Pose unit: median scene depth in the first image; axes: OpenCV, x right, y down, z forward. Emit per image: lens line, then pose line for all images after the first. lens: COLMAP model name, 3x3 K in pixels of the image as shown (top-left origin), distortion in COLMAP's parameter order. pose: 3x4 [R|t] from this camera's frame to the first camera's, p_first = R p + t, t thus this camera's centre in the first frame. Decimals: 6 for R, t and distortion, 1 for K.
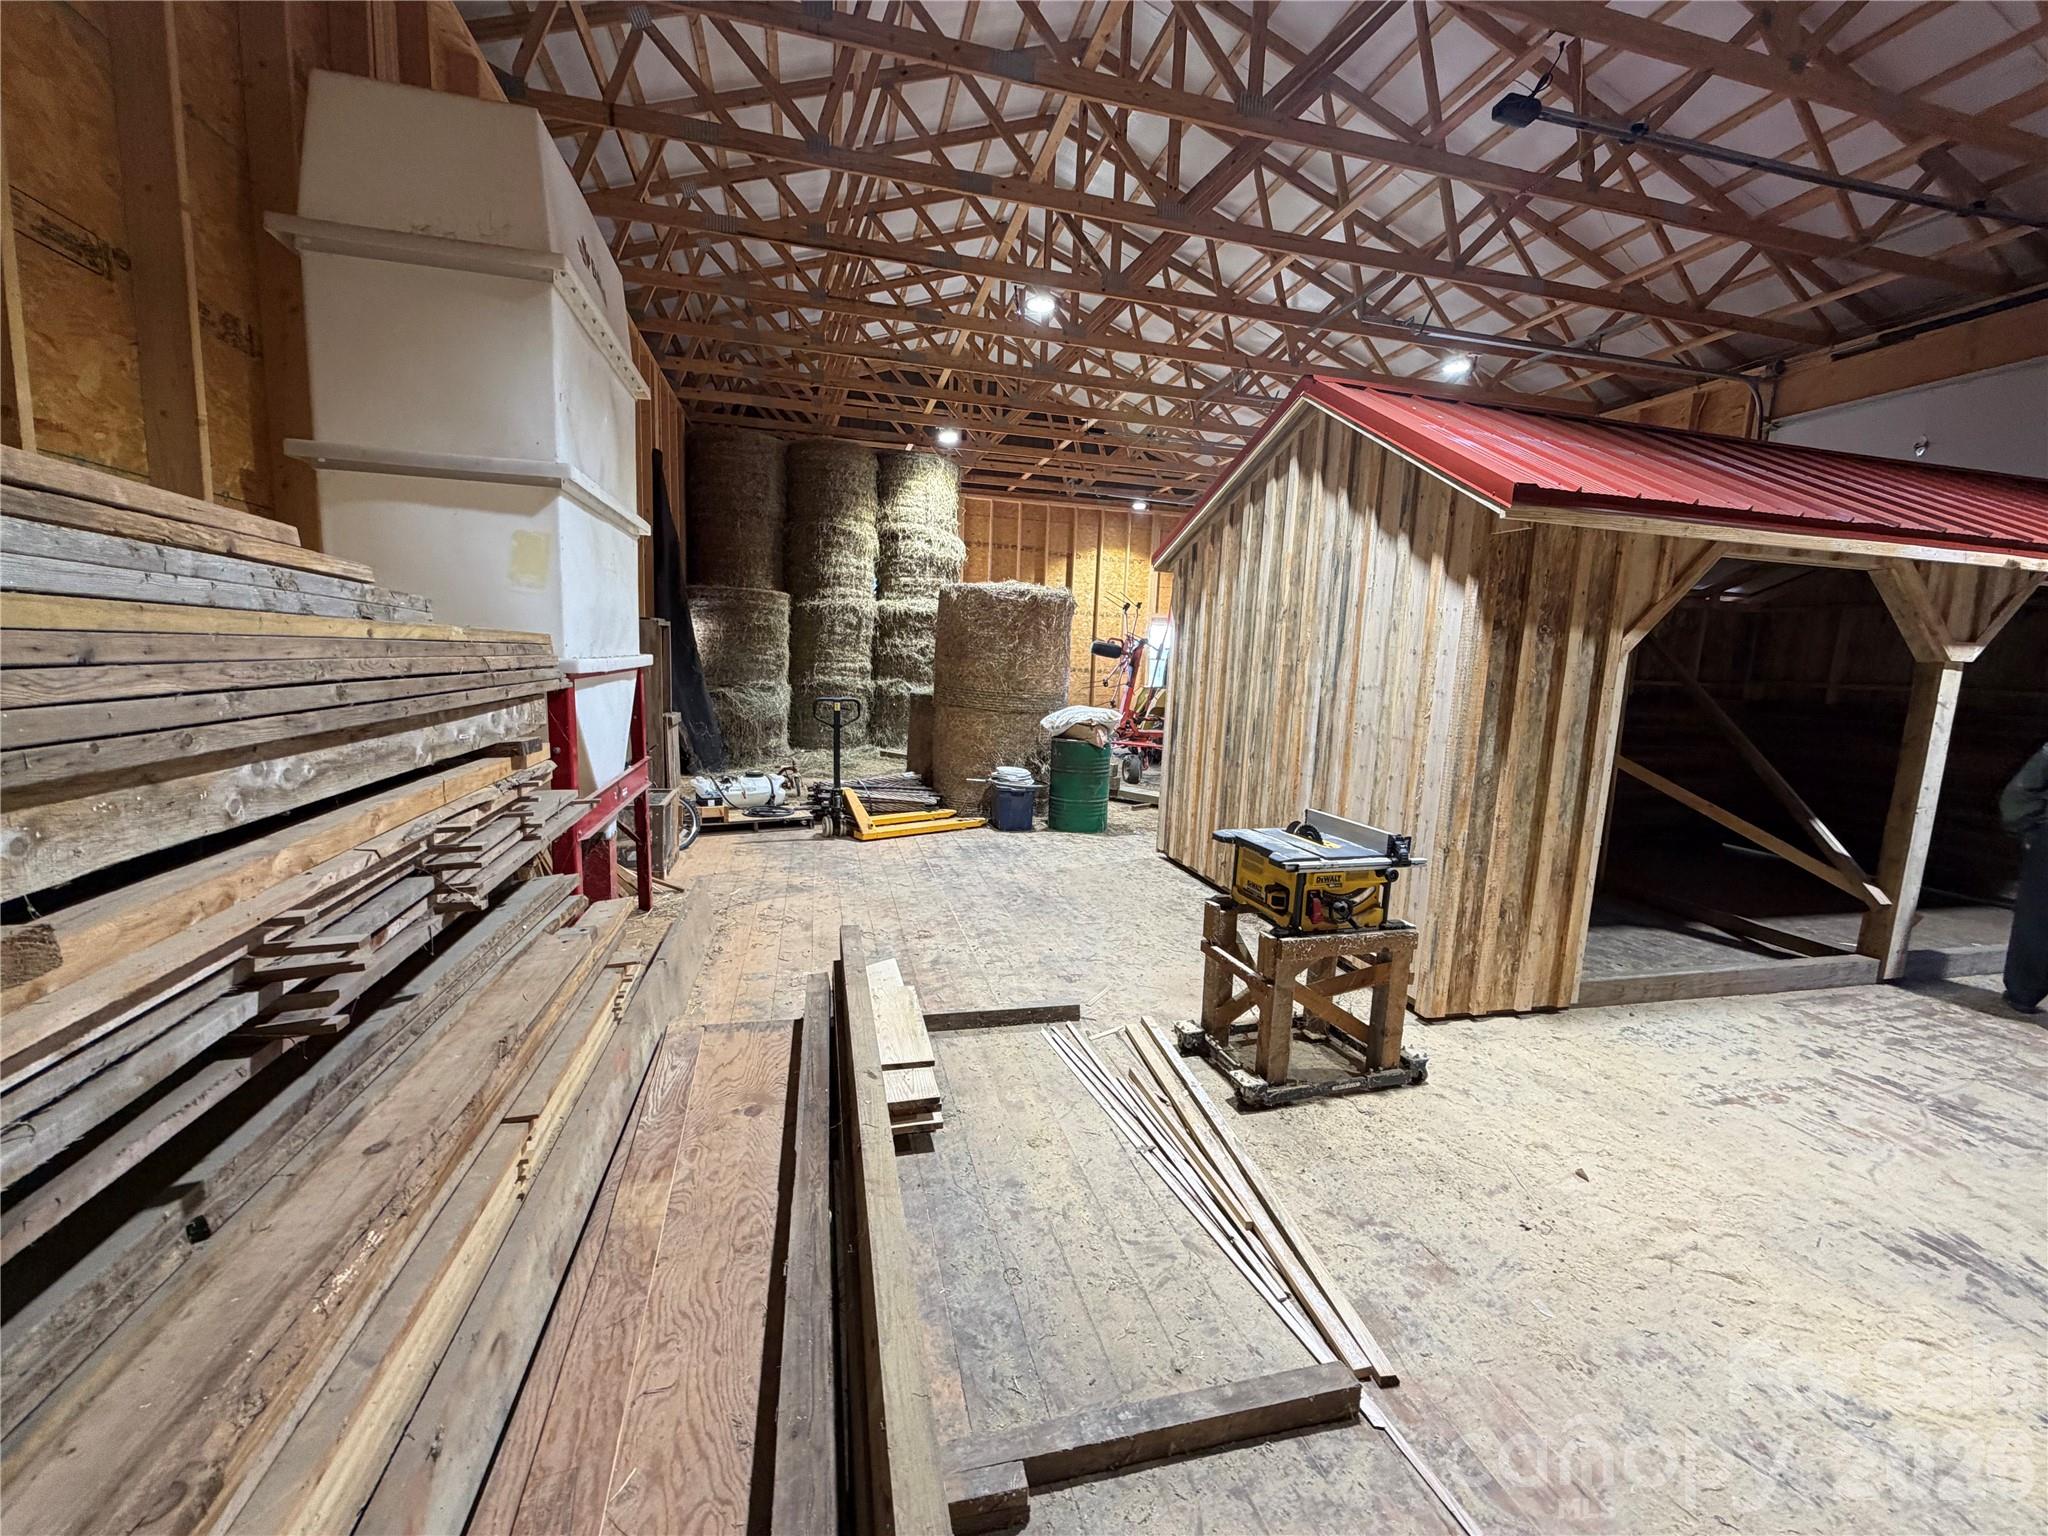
lens RADIAL K [[823.1, 0, 1024.9], [0, 823.1, 766.5], [0, 0, 1]] dist [0.010296, 0.000002]
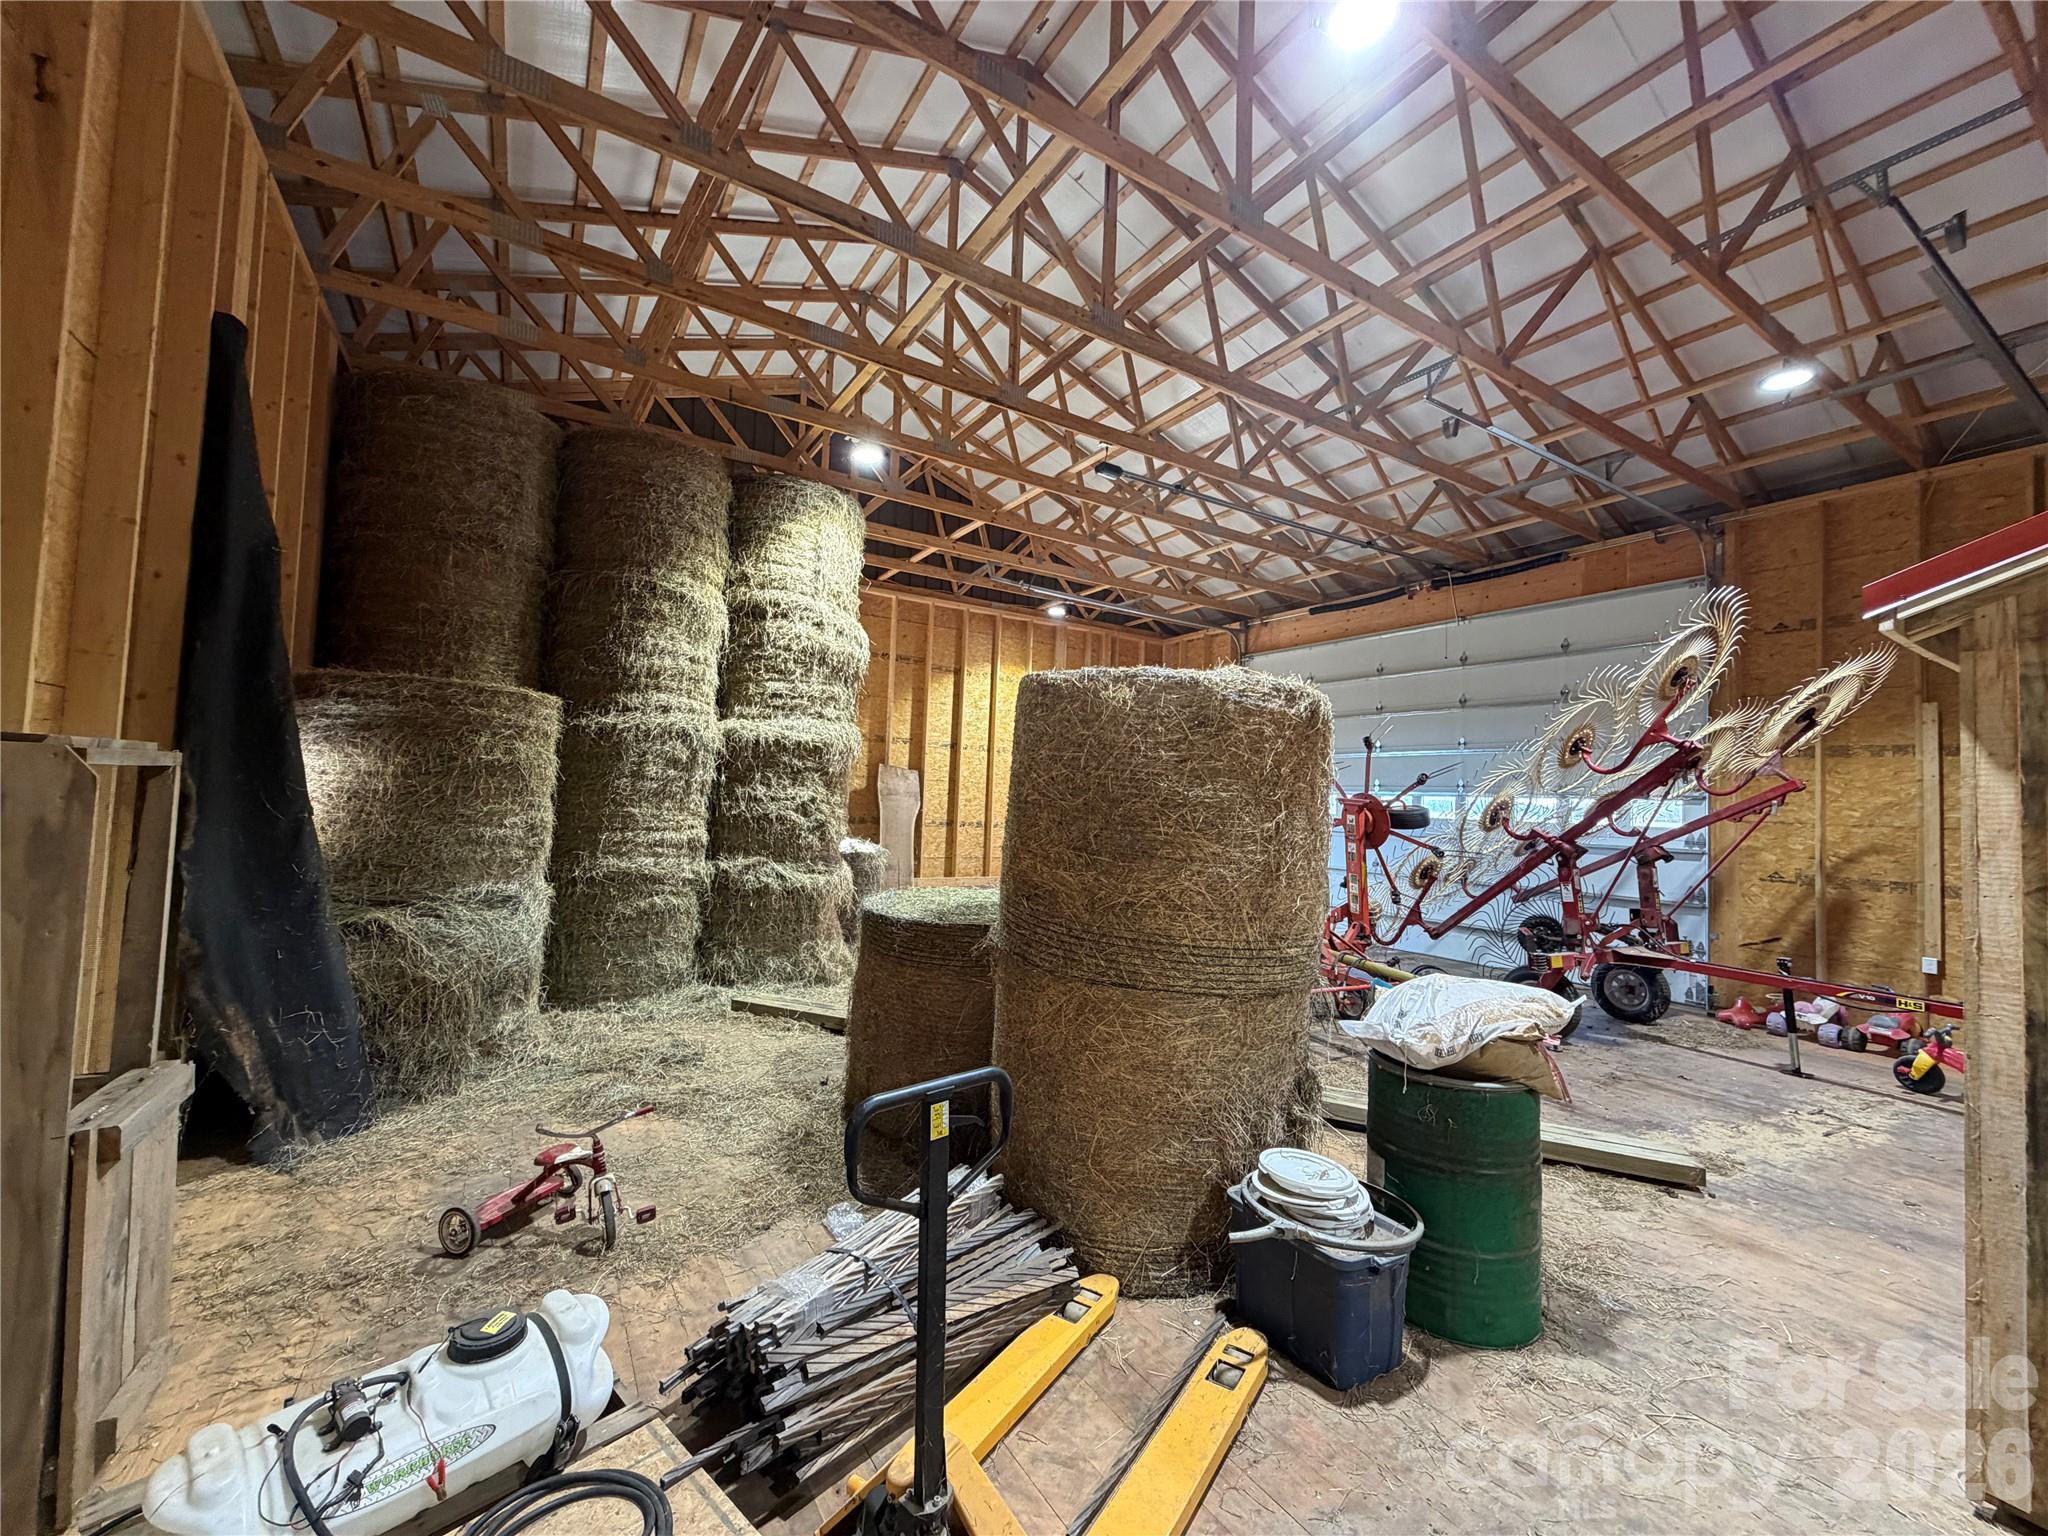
lens RADIAL K [[823.1, 0, 1022.4], [0, 823.1, 766.4], [0, 0, 1]] dist [0.010296, 0.000002]
pose [[0.953744, 0.010922, 0.300422, -0.155873], [0.038199, 0.986836, -0.157147, -0.074746], [-0.298184, 0.161354, 0.940772, 0.421491]]
